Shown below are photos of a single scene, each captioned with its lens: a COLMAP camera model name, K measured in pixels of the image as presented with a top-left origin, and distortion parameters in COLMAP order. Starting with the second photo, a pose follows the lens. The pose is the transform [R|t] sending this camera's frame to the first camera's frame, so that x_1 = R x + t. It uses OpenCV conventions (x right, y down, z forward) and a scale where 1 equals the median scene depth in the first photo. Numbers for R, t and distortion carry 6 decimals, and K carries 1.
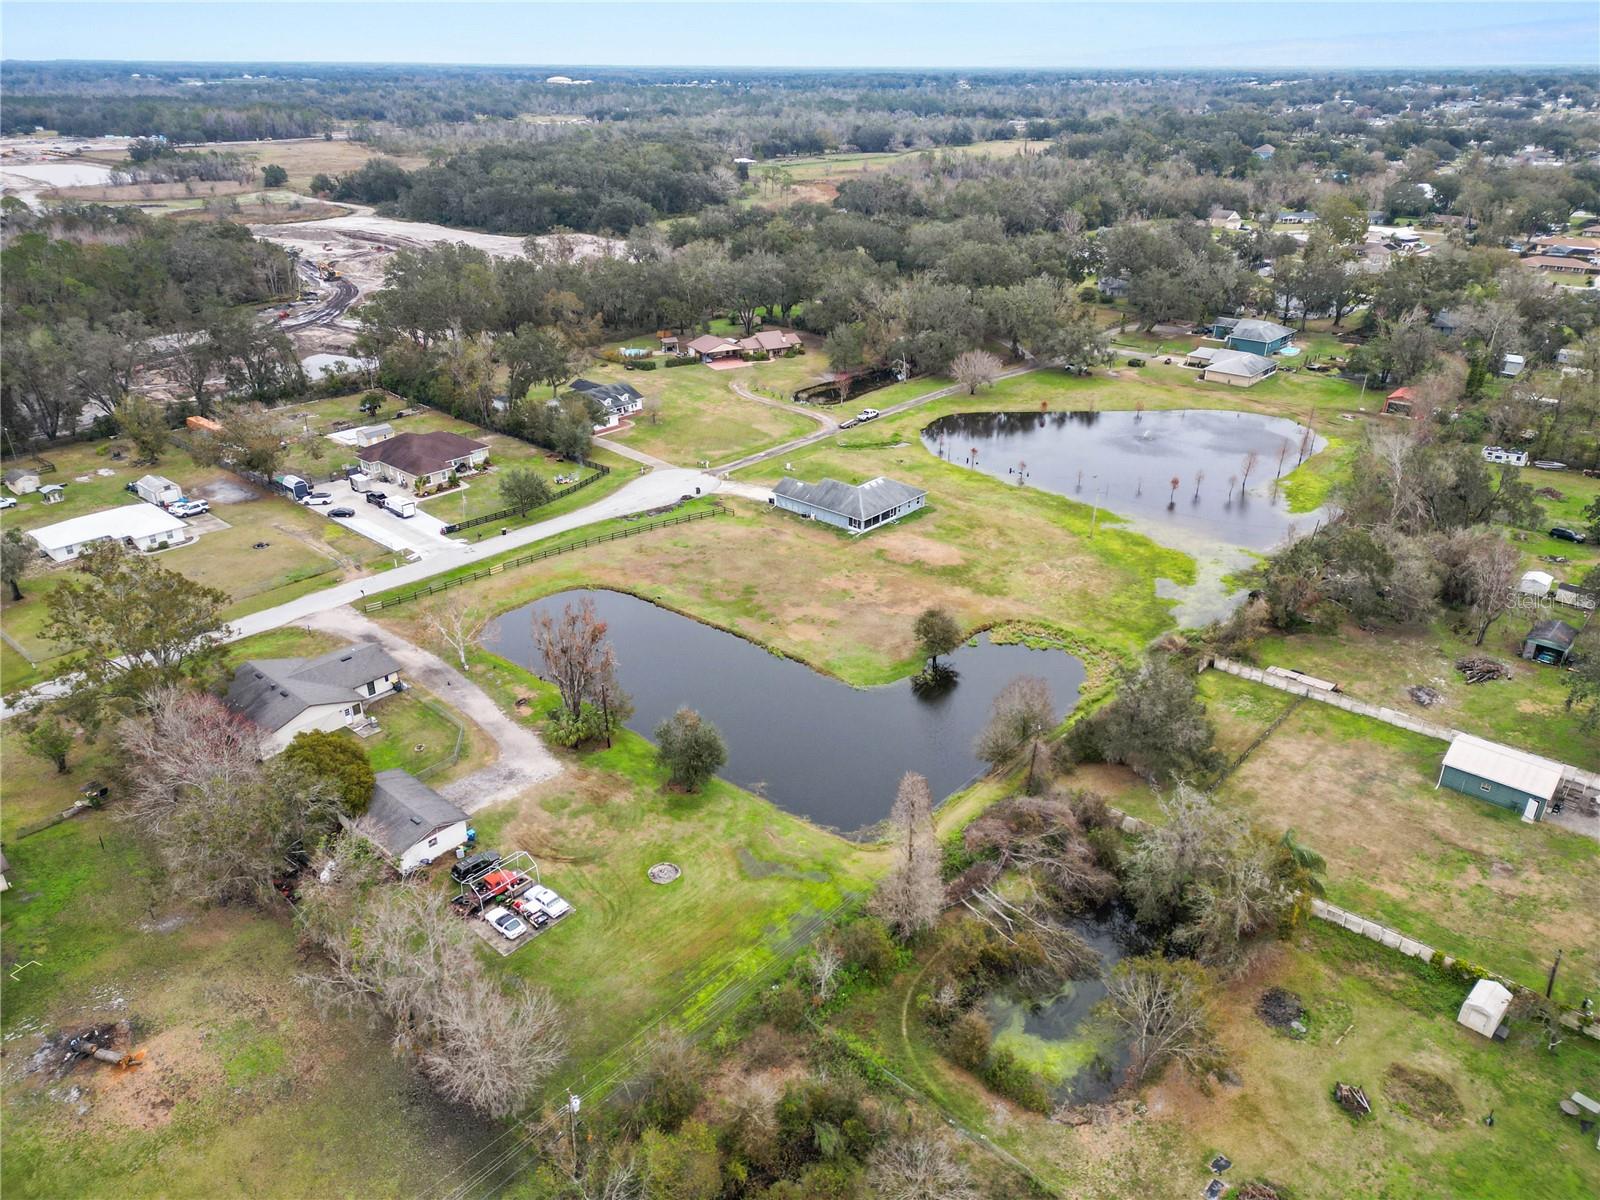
lens RADIAL K [[1108.8, 0, 795.6], [0, 1108.8, 603.2], [0, 0, 1]] dist [0.088134, -0.082327]
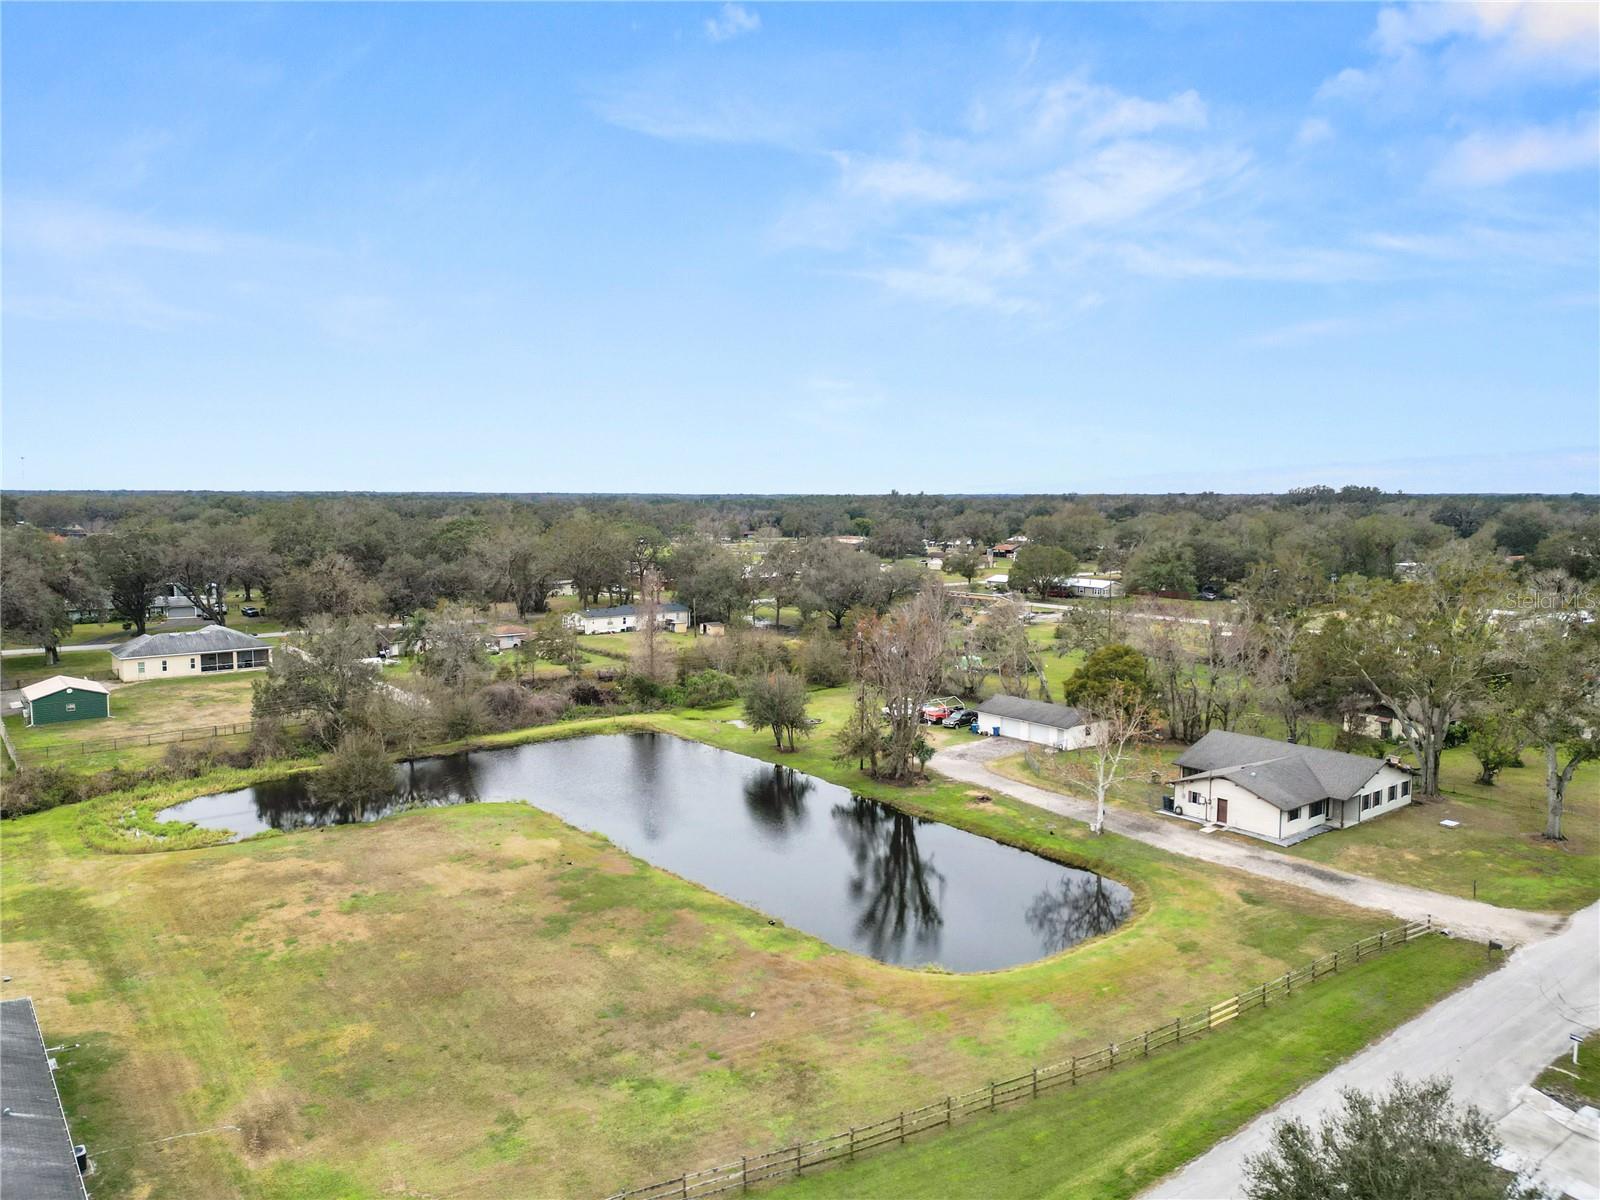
lens RADIAL K [[1108.1, 0, 797.4], [0, 1108.1, 606.6], [0, 0, 1]] dist [0.078933, -0.065104]
pose [[-0.985314, -0.021824, 0.169353, -0.184810], [0.069814, 0.853626, 0.516186, -0.302887], [-0.155829, 0.520428, -0.839566, 1.174263]]
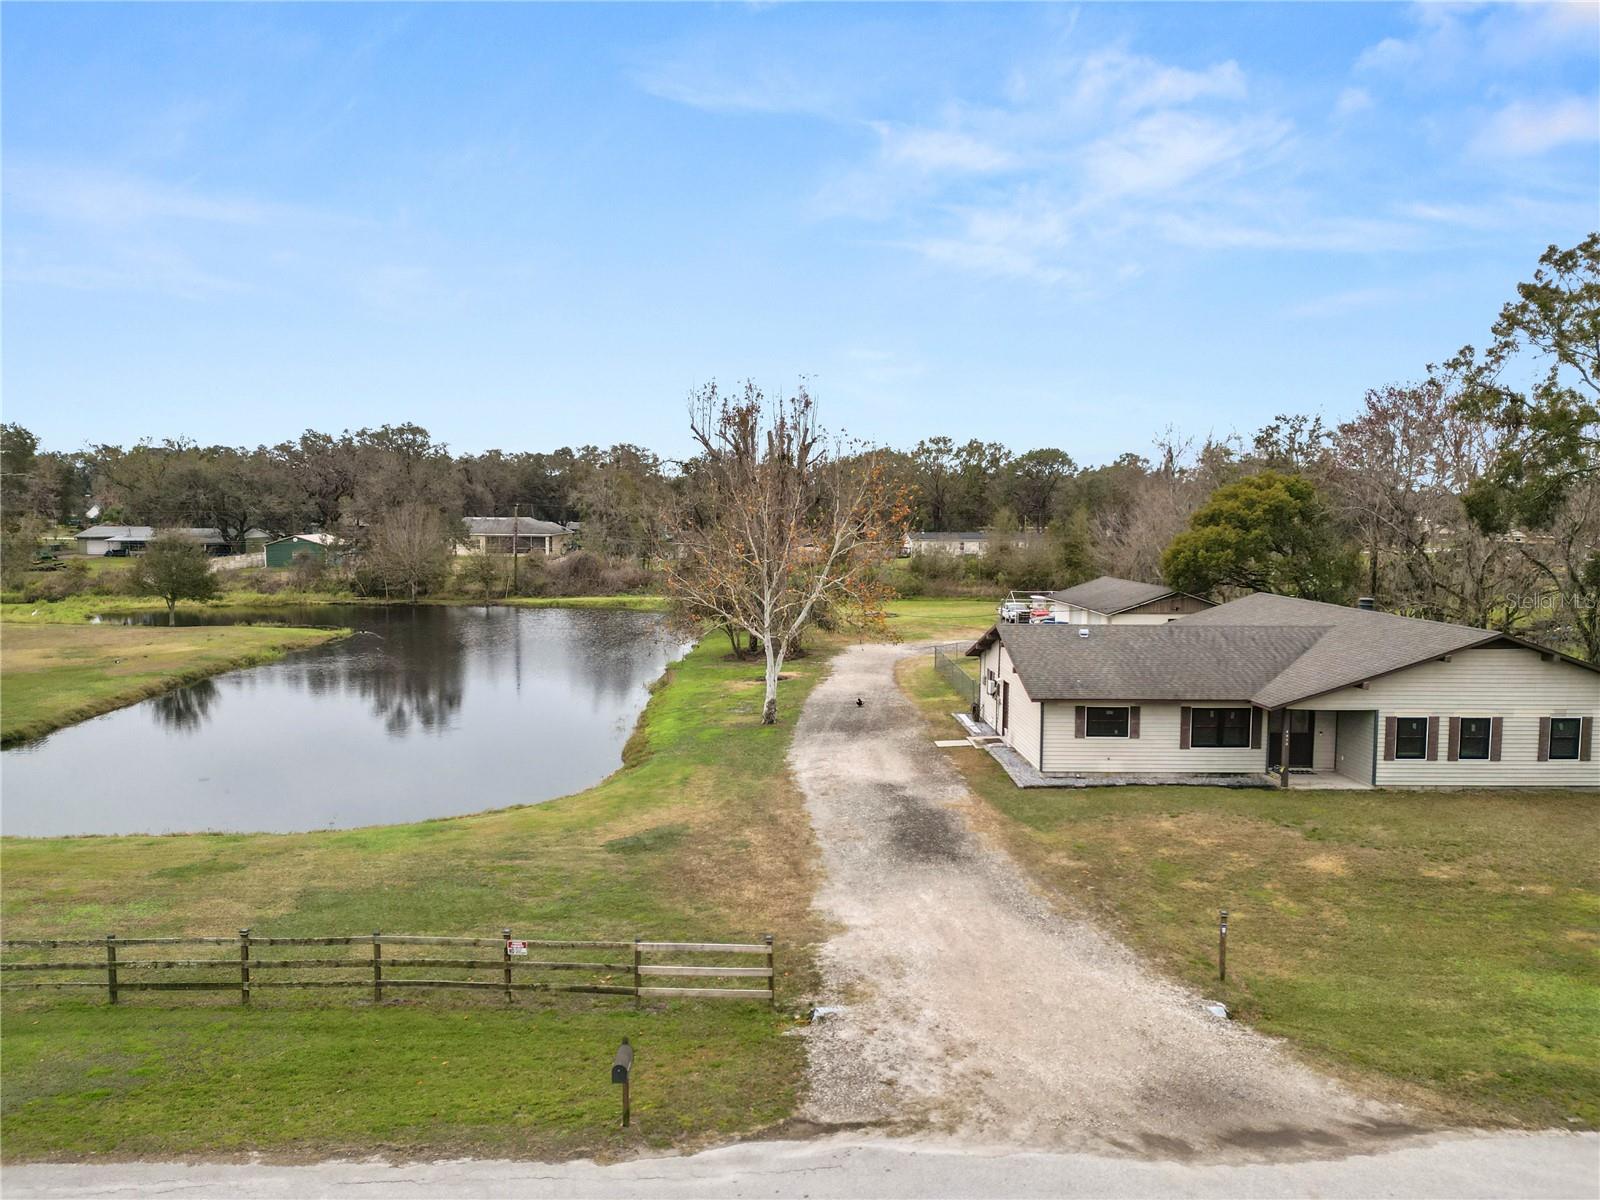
lens RADIAL K [[1108.1, 0, 797.4], [0, 1108.1, 606.6], [0, 0, 1]] dist [0.078933, -0.065104]
pose [[-0.691971, -0.074290, 0.718093, -0.412844], [0.301716, 0.873895, 0.381150, -0.067645], [-0.655853, 0.480405, -0.582295, 0.917236]]
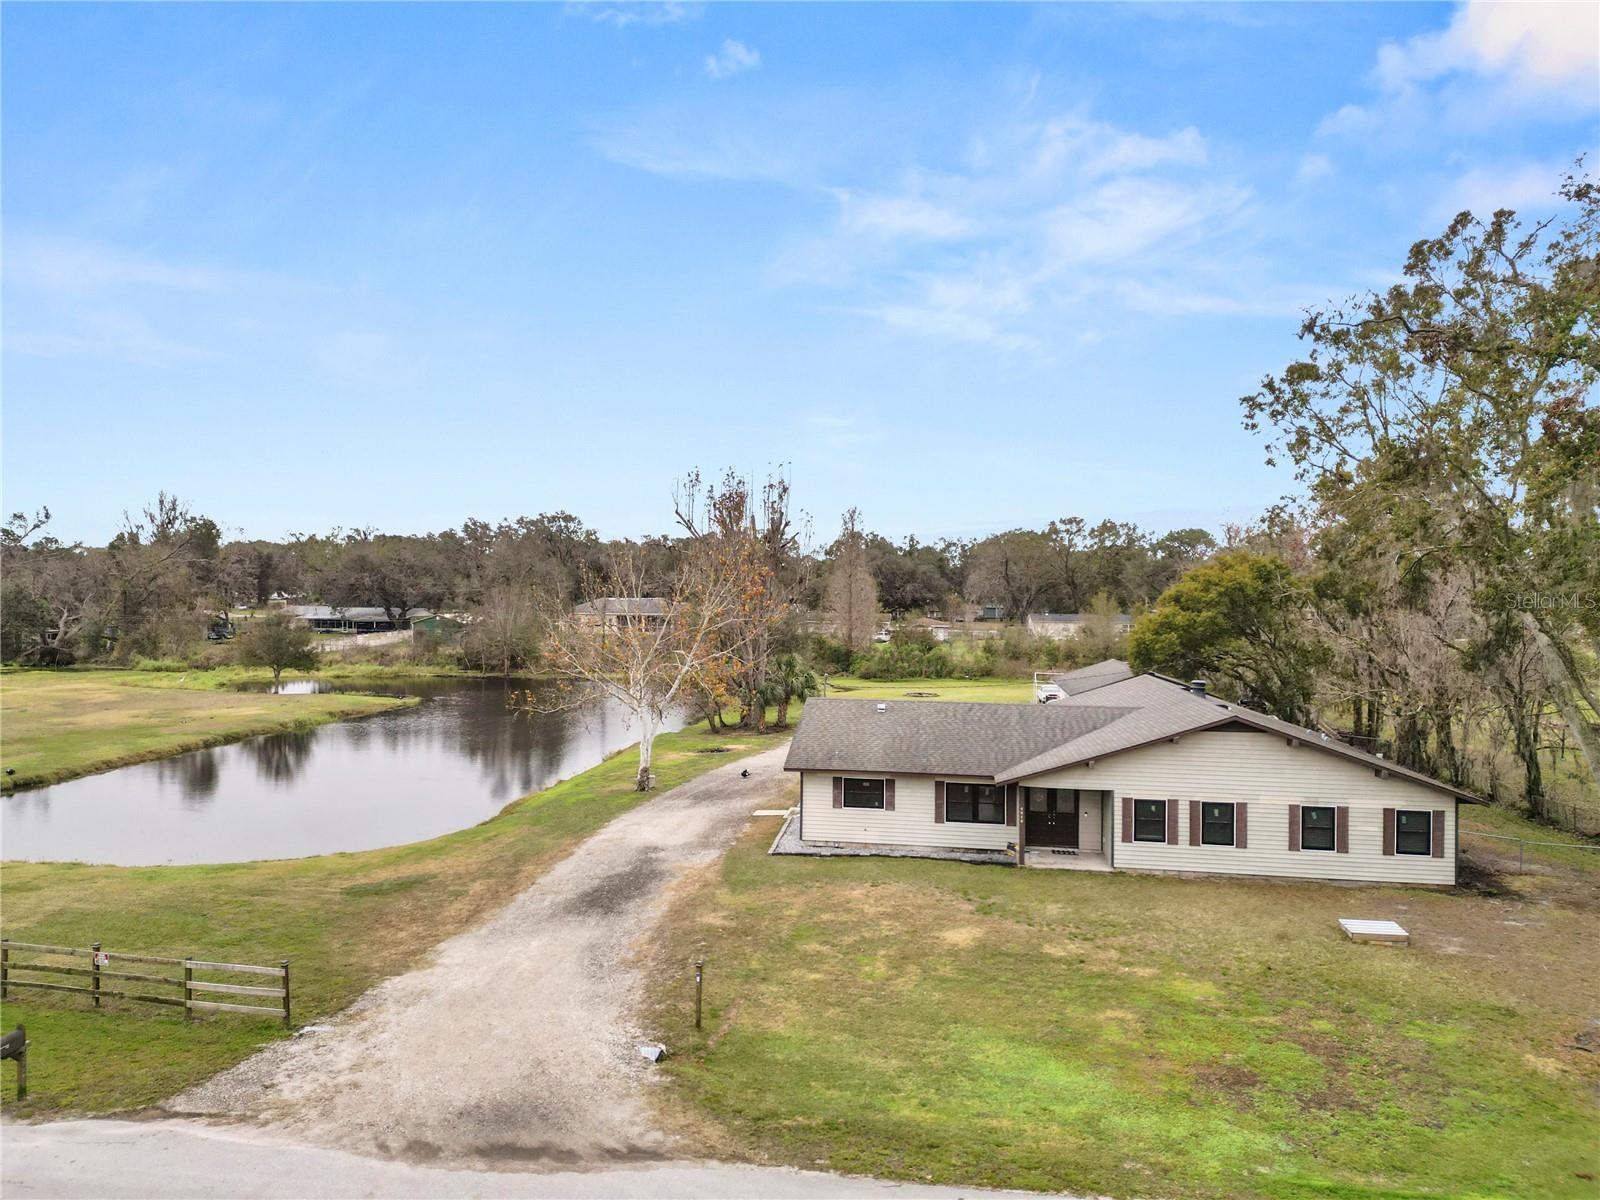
lens RADIAL K [[1108.8, 0, 795.6], [0, 1108.8, 603.2], [0, 0, 1]] dist [0.088134, -0.082327]
pose [[-0.546742, -0.021934, 0.837014, -0.470345], [0.350589, 0.901810, 0.252639, -0.046165], [-0.760368, 0.431576, -0.485368, 0.871360]]
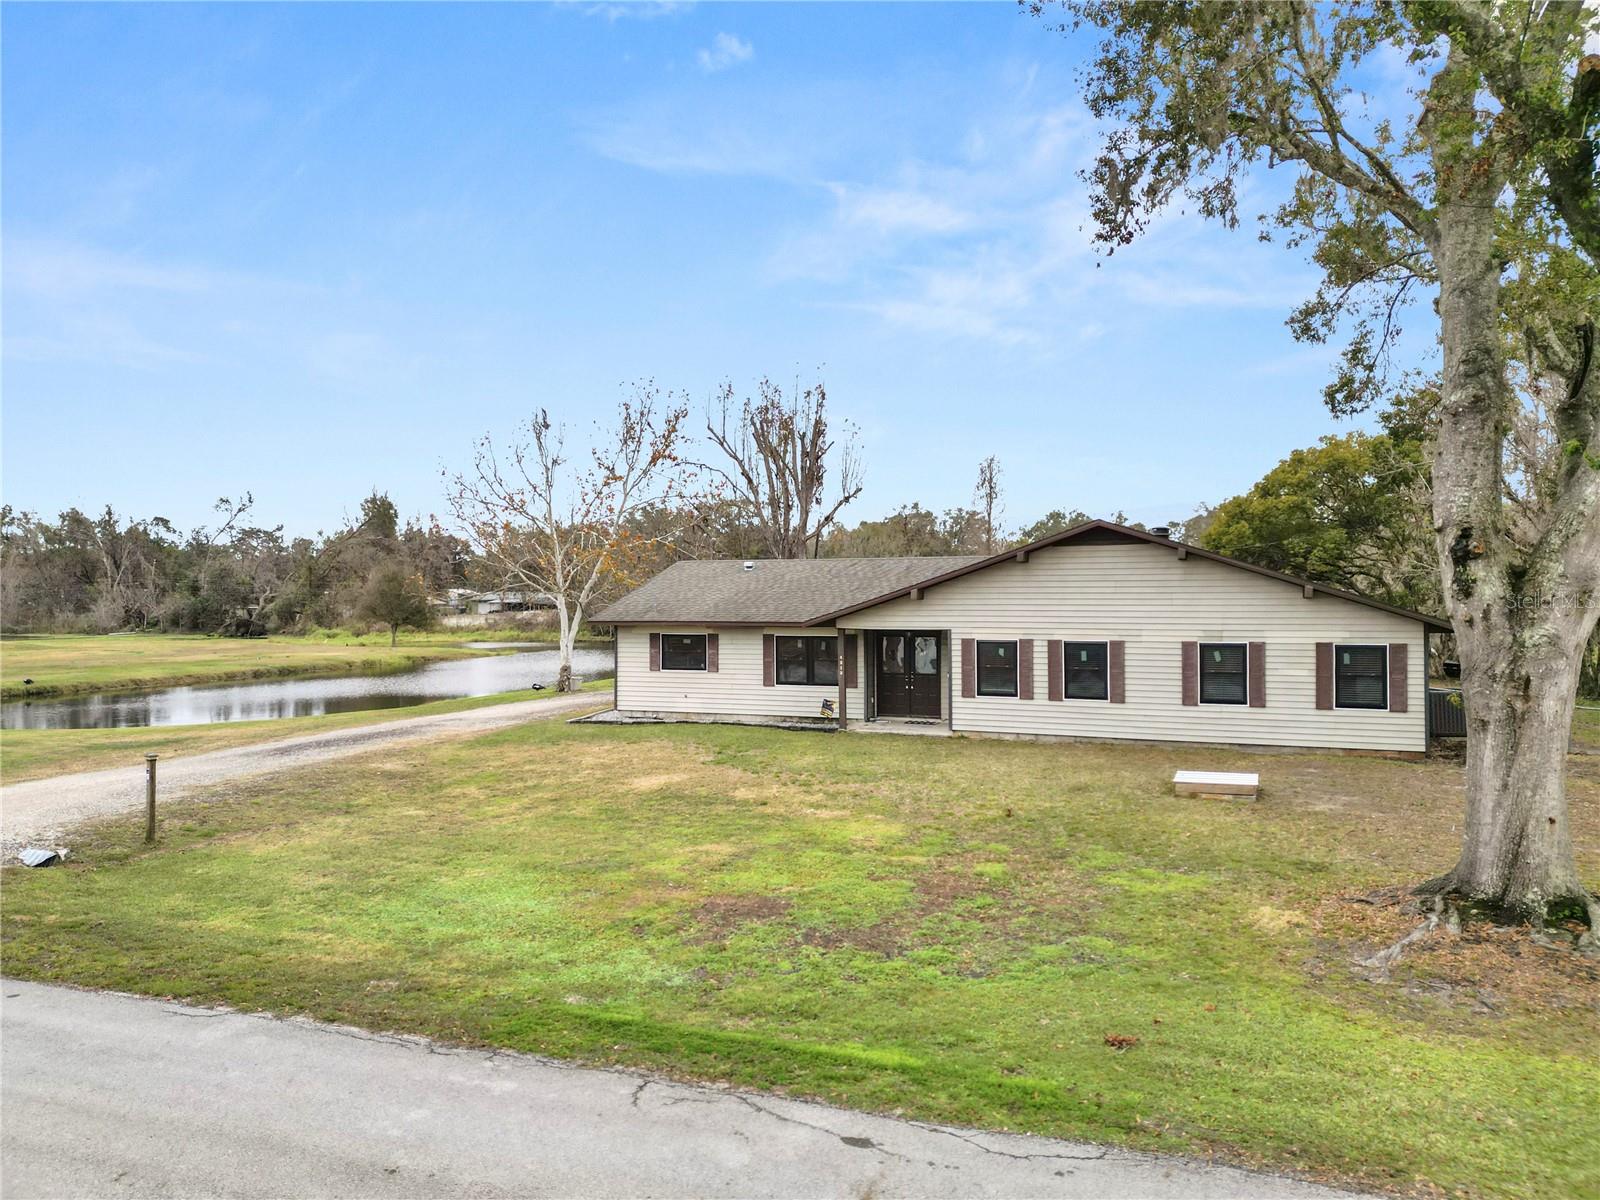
lens RADIAL K [[1124.7, 0, 798.7], [0, 1124.7, 593.8], [0, 0, 1]] dist [0.091092, -0.085757]
pose [[-0.351316, -0.000945, 0.936256, -0.470950], [0.404476, 0.901714, 0.152683, 0.011707], [-0.844379, 0.432333, -0.316405, 0.815775]]
